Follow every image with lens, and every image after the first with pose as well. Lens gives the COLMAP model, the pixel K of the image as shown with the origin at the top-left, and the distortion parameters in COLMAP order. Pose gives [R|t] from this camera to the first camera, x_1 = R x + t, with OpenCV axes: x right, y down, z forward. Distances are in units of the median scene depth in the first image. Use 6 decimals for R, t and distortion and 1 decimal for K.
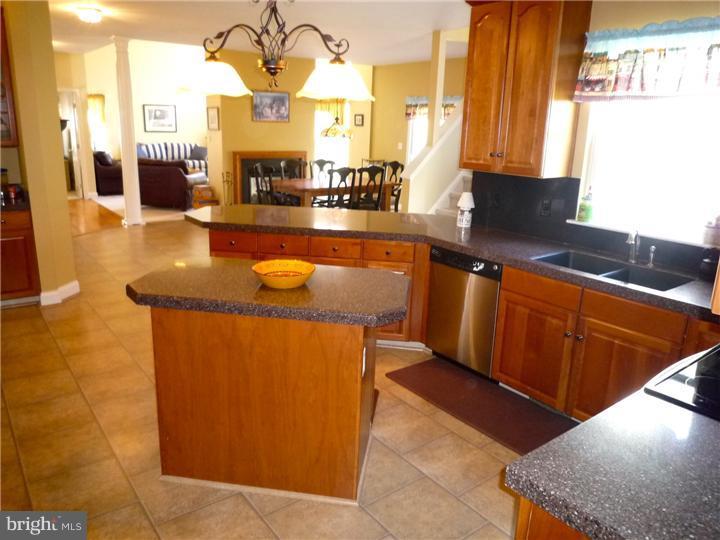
lens RADIAL K [[536.5, 0, 355.4], [0, 536.5, 270.2], [0, 0, 1]] dist [-0.012937, -0.034765]
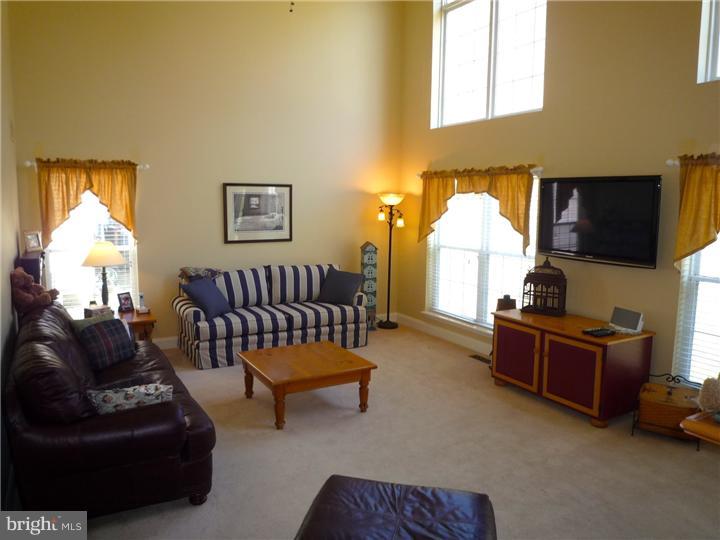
lens RADIAL K [[536.5, 0, 354.1], [0, 536.5, 270.5], [0, 0, 1]] dist [-0.012937, -0.034765]
pose [[0.988982, -0.005617, -0.147930, -0.289421], [-0.015011, 0.990324, -0.137960, -0.230887], [0.147274, 0.138660, 0.979328, 0.760618]]
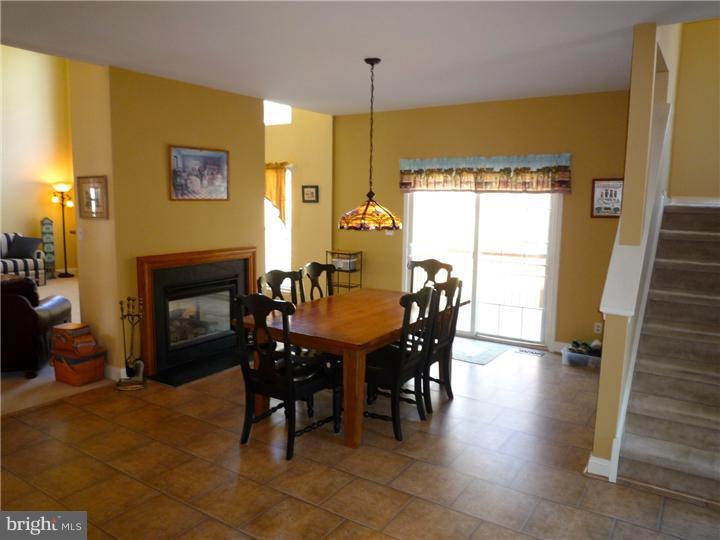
lens RADIAL K [[536.5, 0, 357.6], [0, 536.5, 265.7], [0, 0, 1]] dist [-0.012937, -0.034765]
pose [[0.943226, -0.060825, 0.326536, -0.162982], [0.103507, 0.987963, -0.114957, -0.108676], [-0.315613, 0.142230, 0.938168, 0.366356]]
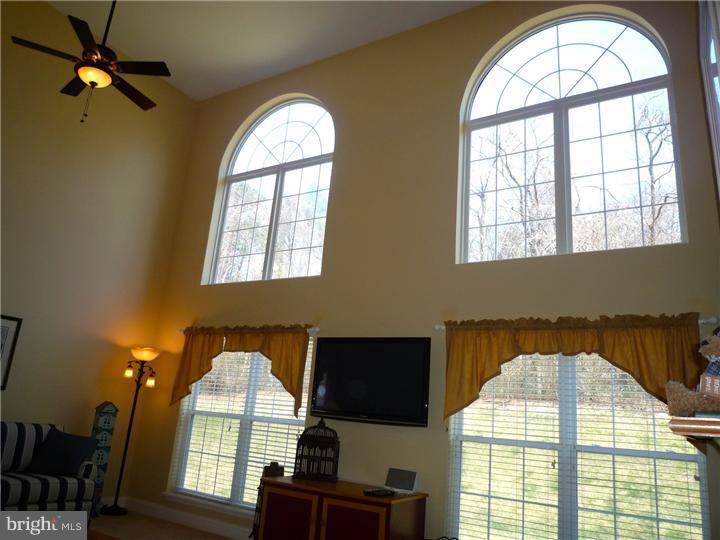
lens RADIAL K [[536.5, 0, 361.8], [0, 536.5, 268.1], [0, 0, 1]] dist [-0.012937, -0.034765]
pose [[0.933428, 0.137335, 0.331437, -0.326009], [0.045082, 0.871608, -0.488126, -0.198158], [-0.355920, 0.470573, 0.807392, 0.806939]]
